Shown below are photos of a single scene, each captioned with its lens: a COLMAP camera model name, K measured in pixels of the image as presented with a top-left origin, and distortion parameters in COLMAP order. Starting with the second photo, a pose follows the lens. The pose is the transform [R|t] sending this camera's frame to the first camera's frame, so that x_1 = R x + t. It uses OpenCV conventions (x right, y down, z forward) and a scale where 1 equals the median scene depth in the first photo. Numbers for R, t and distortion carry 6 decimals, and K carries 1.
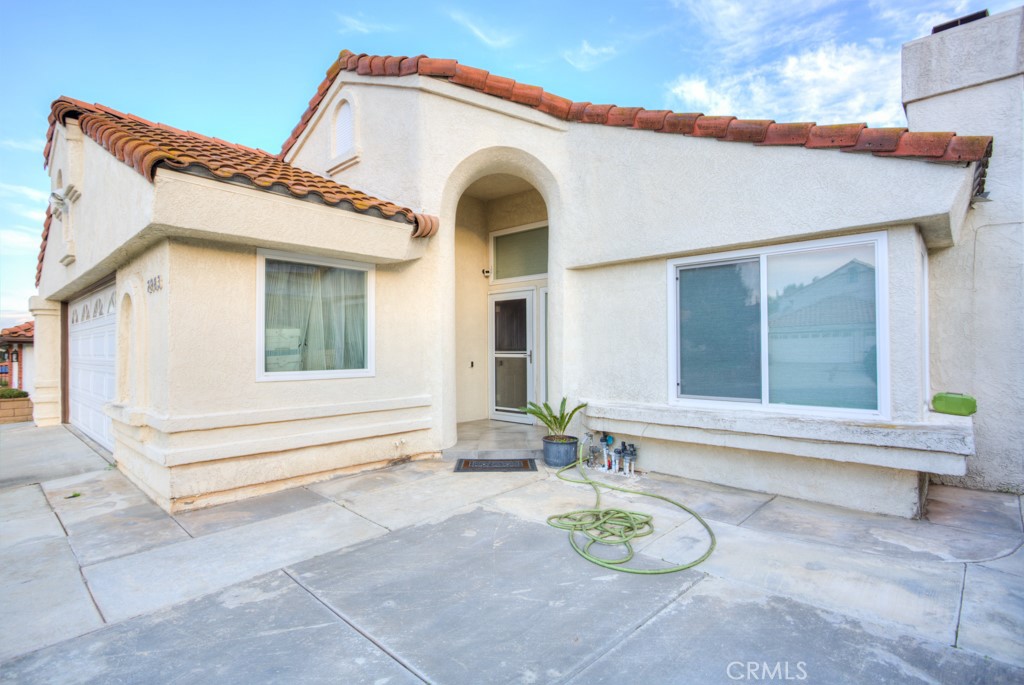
lens RADIAL K [[503.8, 0, 510.0], [0, 503.8, 340.1], [0, 0, 1]] dist [-0.016973, 0.008458]
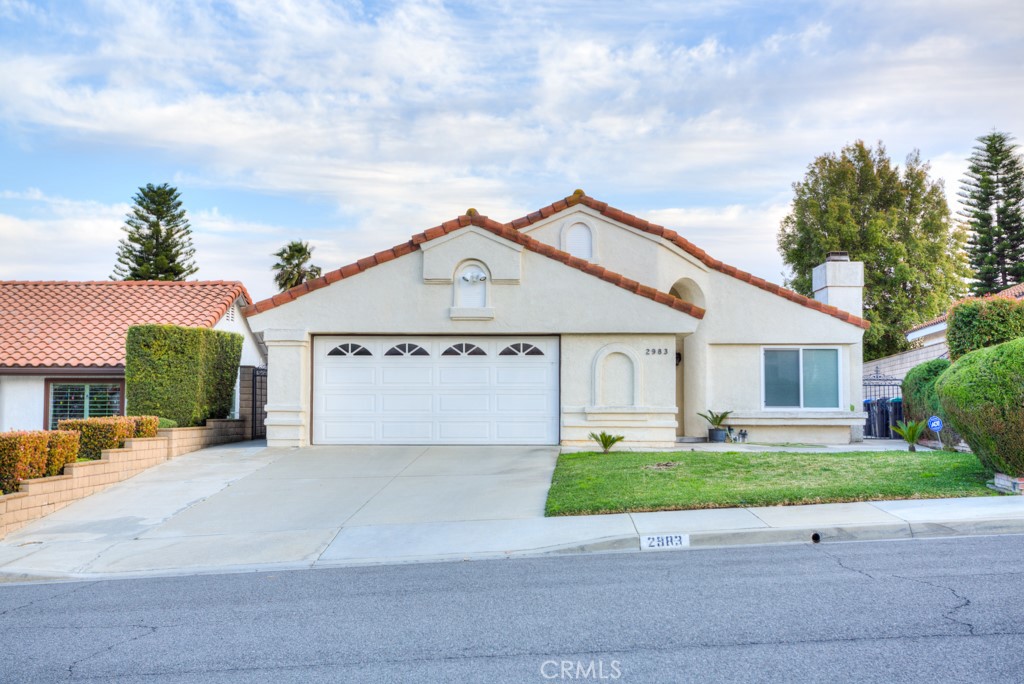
lens RADIAL K [[1165.7, 0, 512.0], [0, 1165.7, 342.0], [0, 0, 1]] dist [-0.011258, -0.015890]
pose [[0.745476, 0.033580, 0.665686, -3.950994], [-0.020379, 0.999411, -0.027593, -0.010637], [-0.666221, 0.007004, 0.745721, -2.112194]]
